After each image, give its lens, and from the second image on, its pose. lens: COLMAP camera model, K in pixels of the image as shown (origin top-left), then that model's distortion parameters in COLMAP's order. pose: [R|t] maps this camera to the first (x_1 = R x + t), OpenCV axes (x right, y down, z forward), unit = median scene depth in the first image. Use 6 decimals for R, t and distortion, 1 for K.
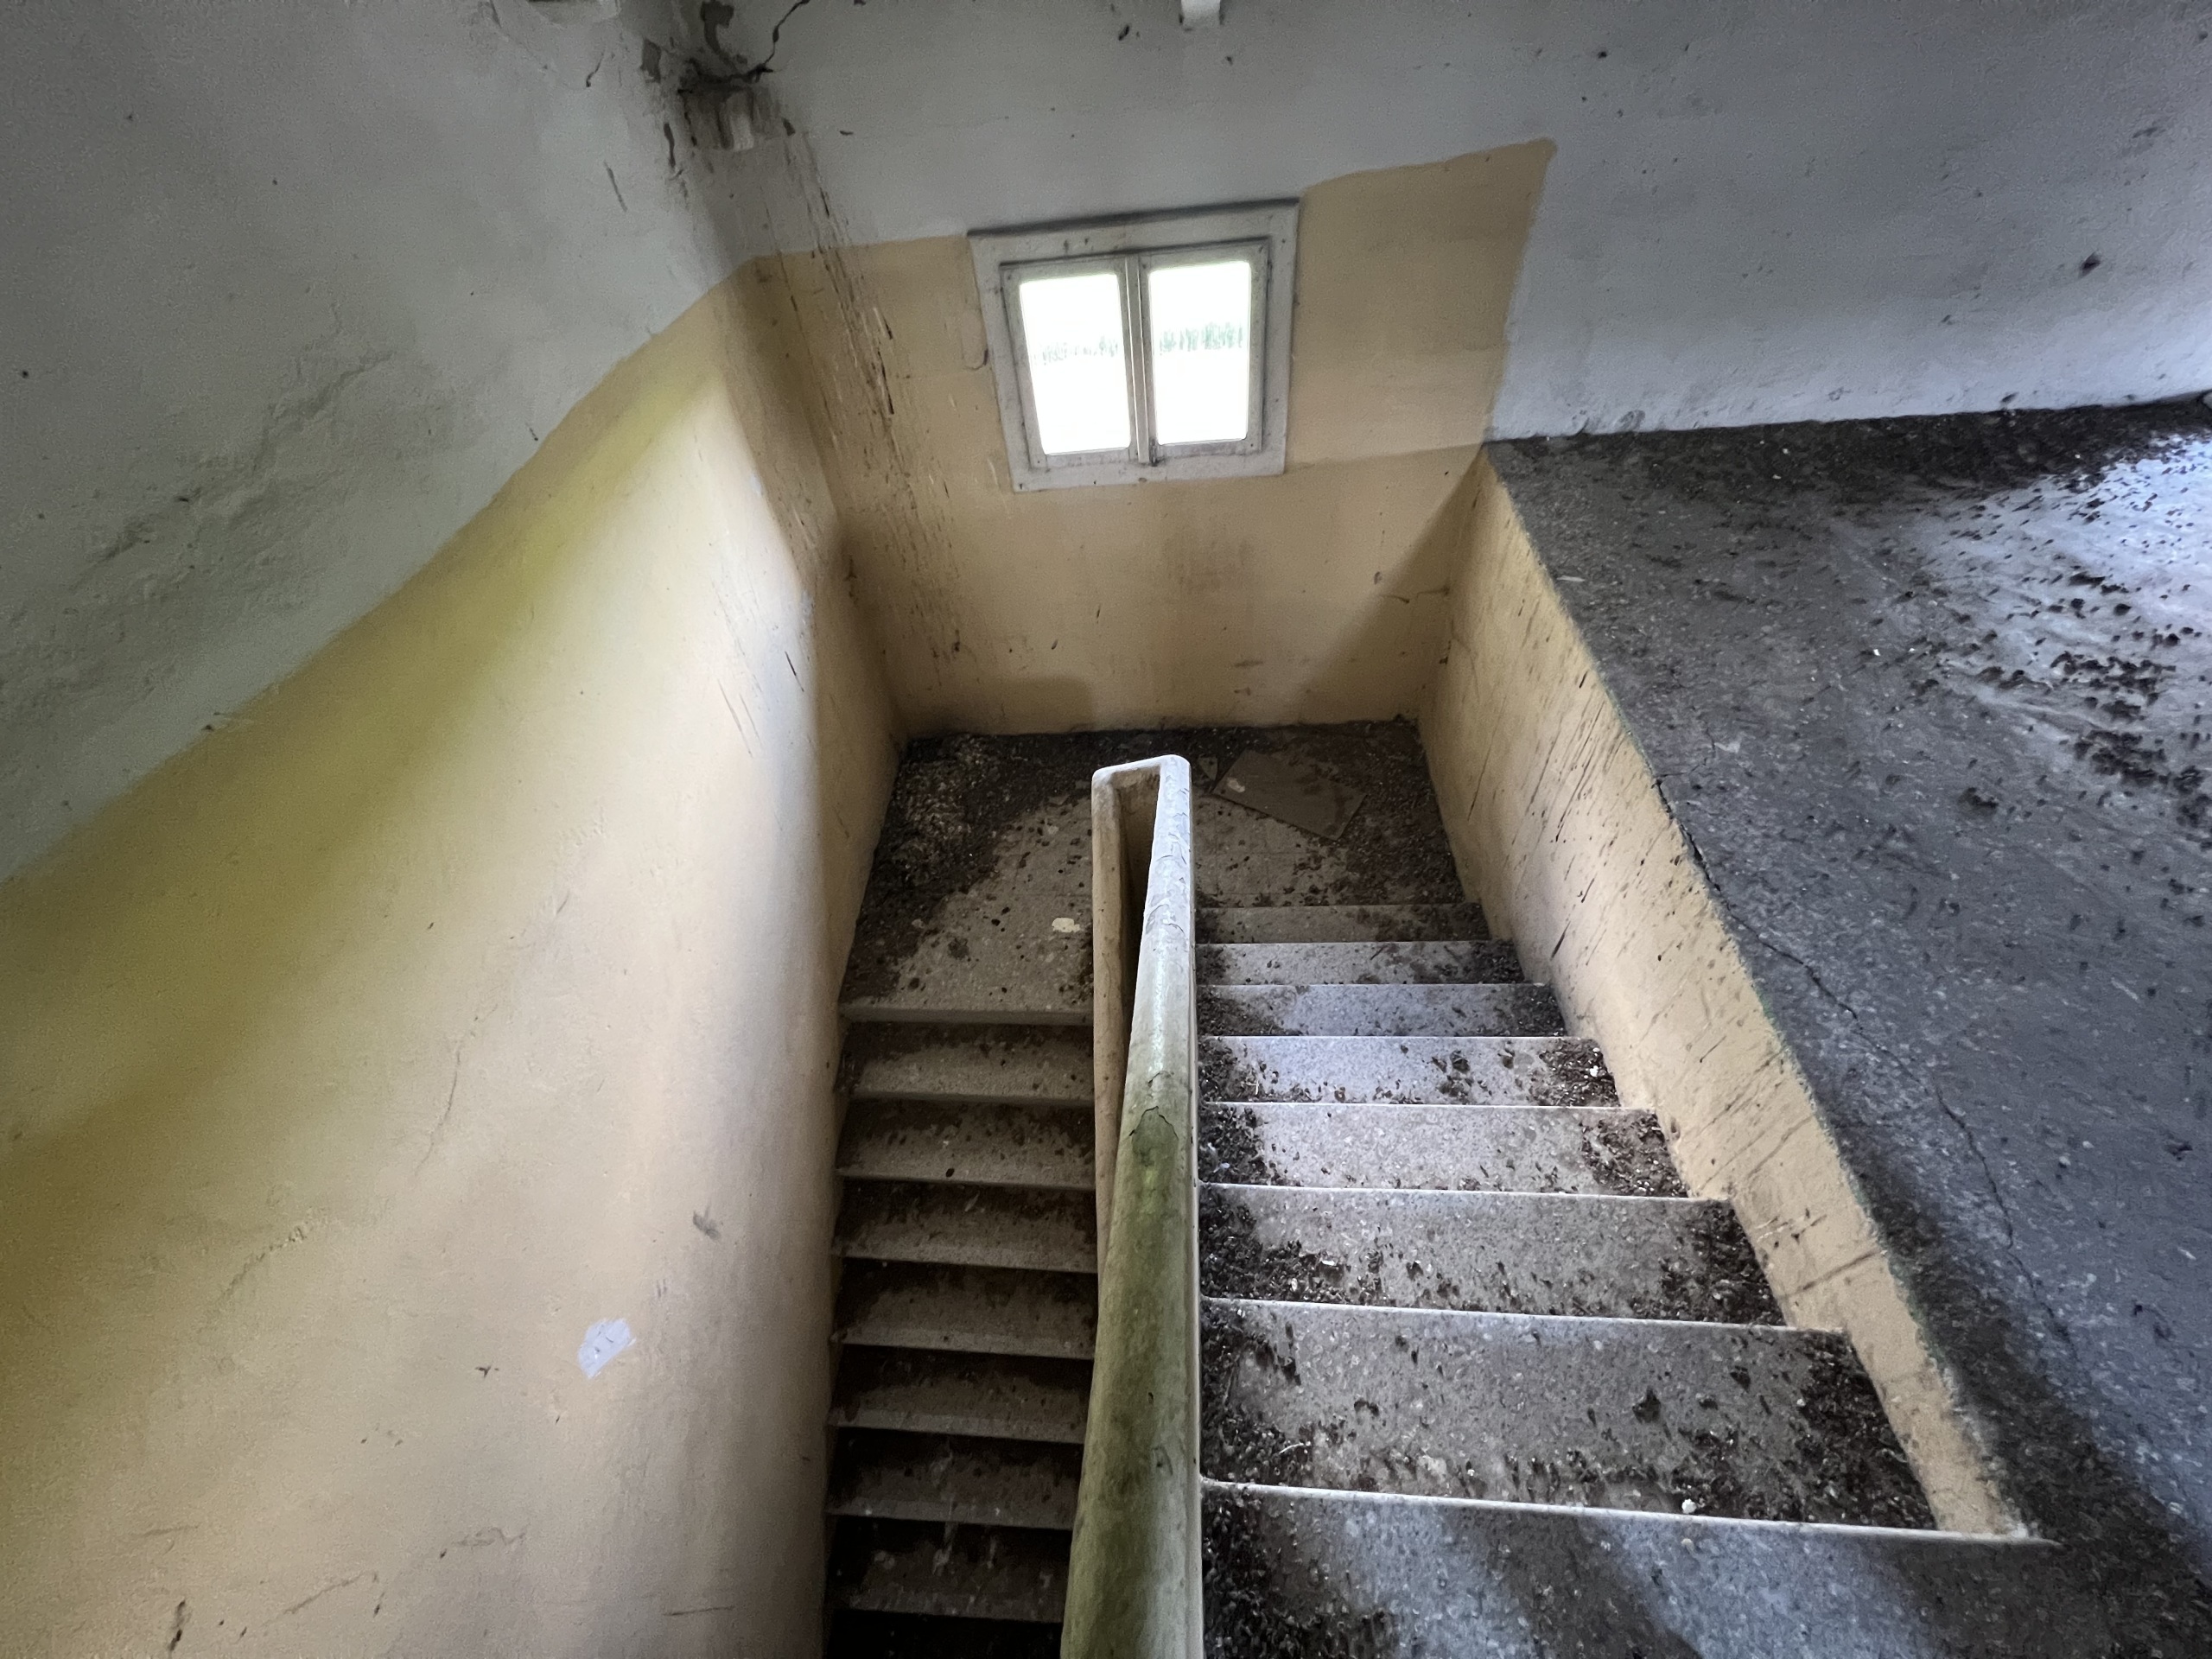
lens RADIAL K [[886.8, 0, 1101.4], [0, 886.8, 822.7], [0, 0, 1]] dist [-0.003160, 0.001229]
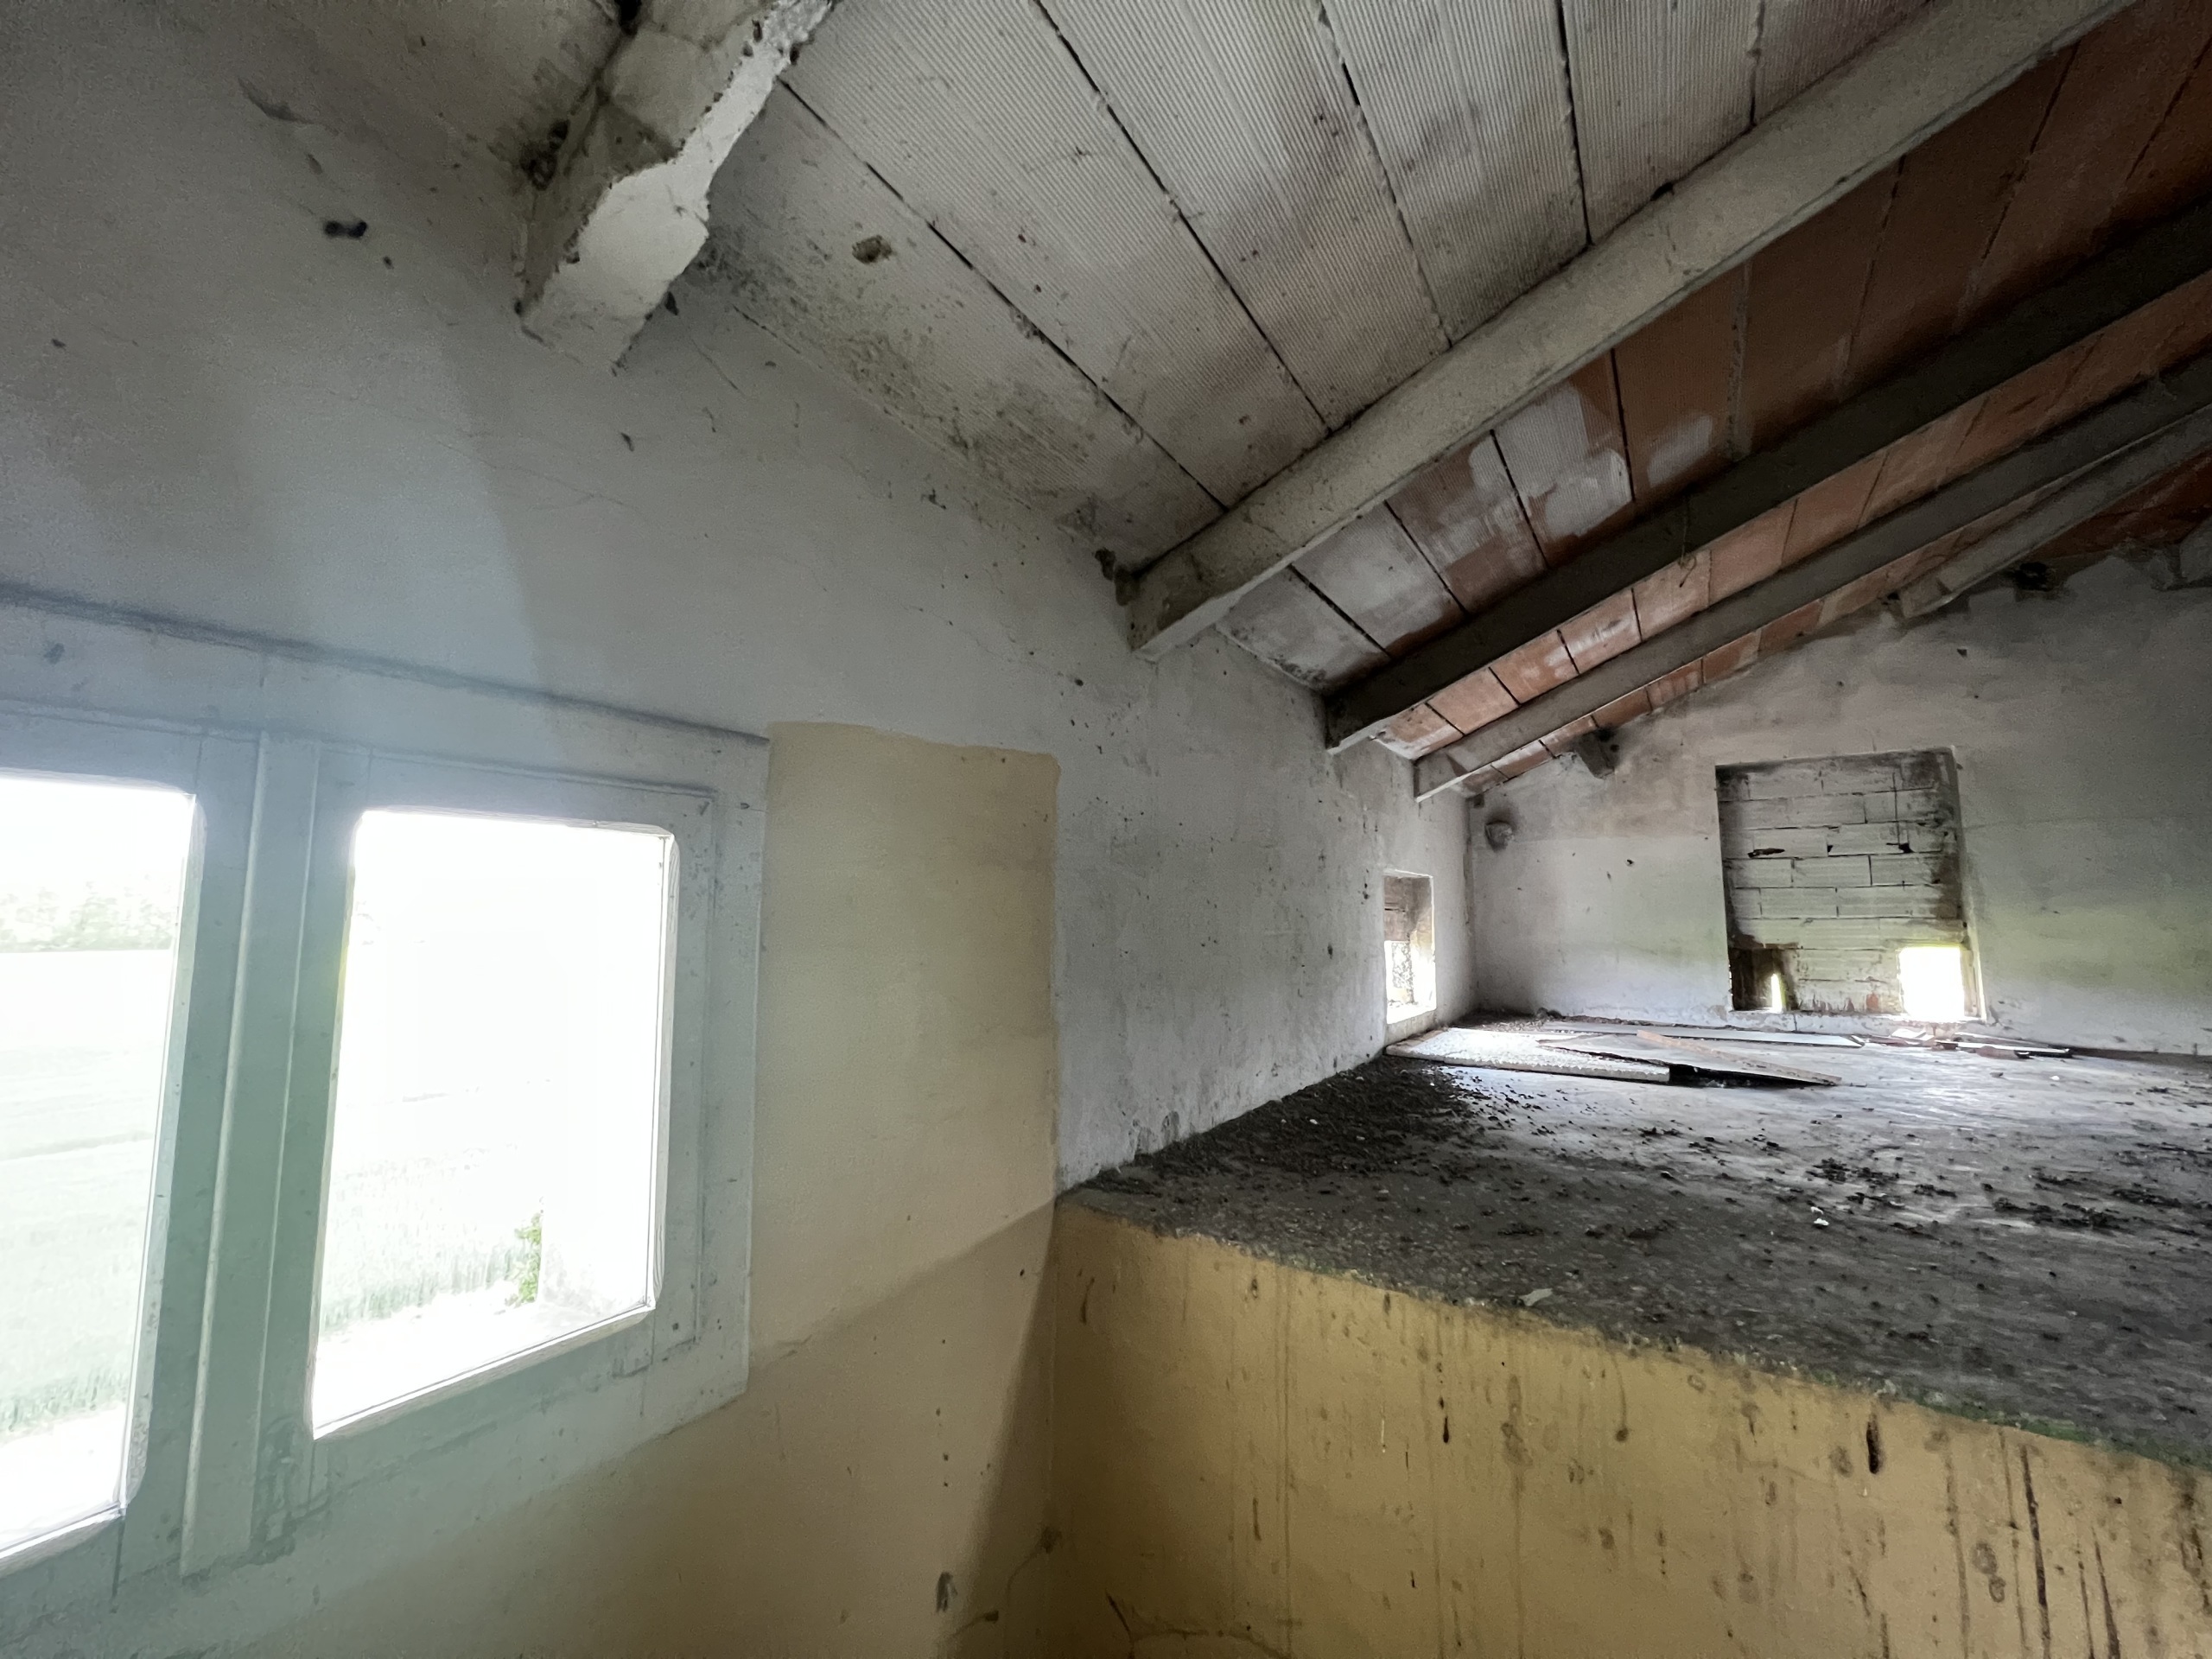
lens RADIAL K [[886.8, 0, 1101.4], [0, 886.8, 828.2], [0, 0, 1]] dist [-0.003160, 0.001229]
pose [[0.499273, 0.181137, 0.847299, -0.060978], [0.610101, 0.620873, -0.492234, -0.281673], [-0.615227, 0.762697, 0.199473, 0.694004]]
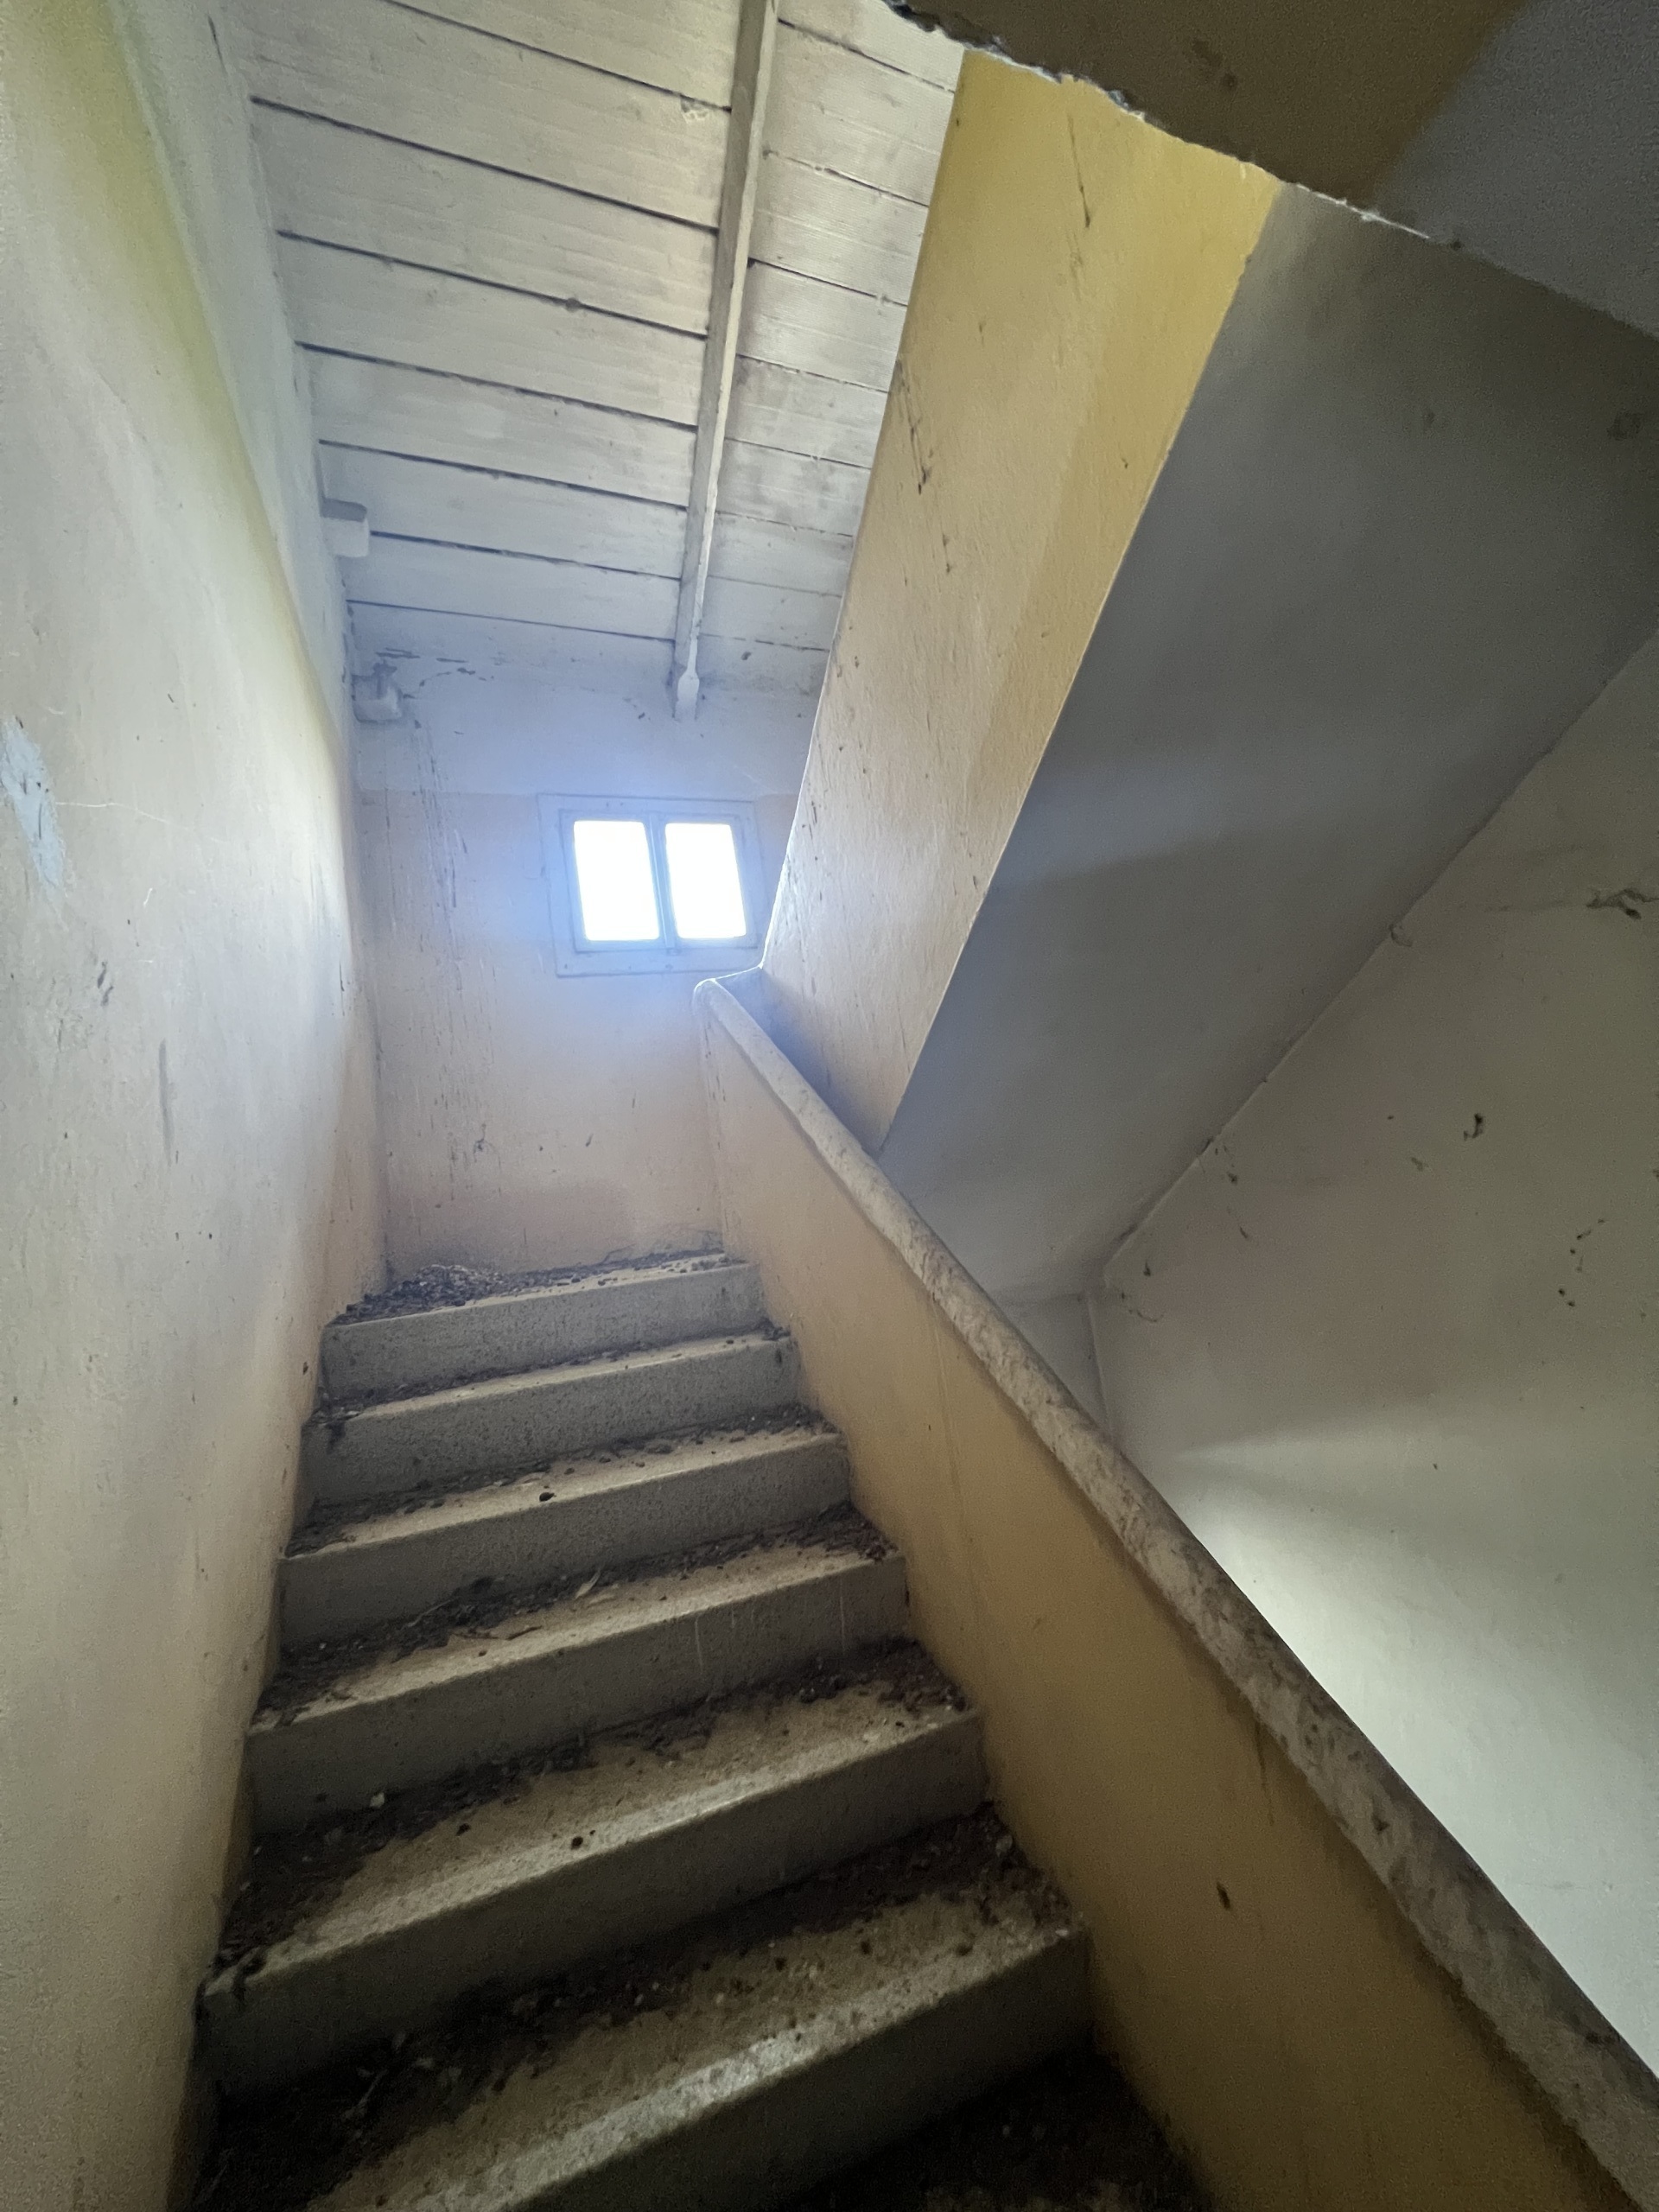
lens RADIAL K [[886.8, 0, 830.4], [0, 886.8, 1106.3], [0, 0, 1]] dist [-0.003160, 0.001229]
pose [[0.920199, 0.010628, 0.391306, -0.234358], [0.325389, 0.534942, -0.779718, 0.768977], [-0.217613, 0.844822, 0.488795, 0.535151]]
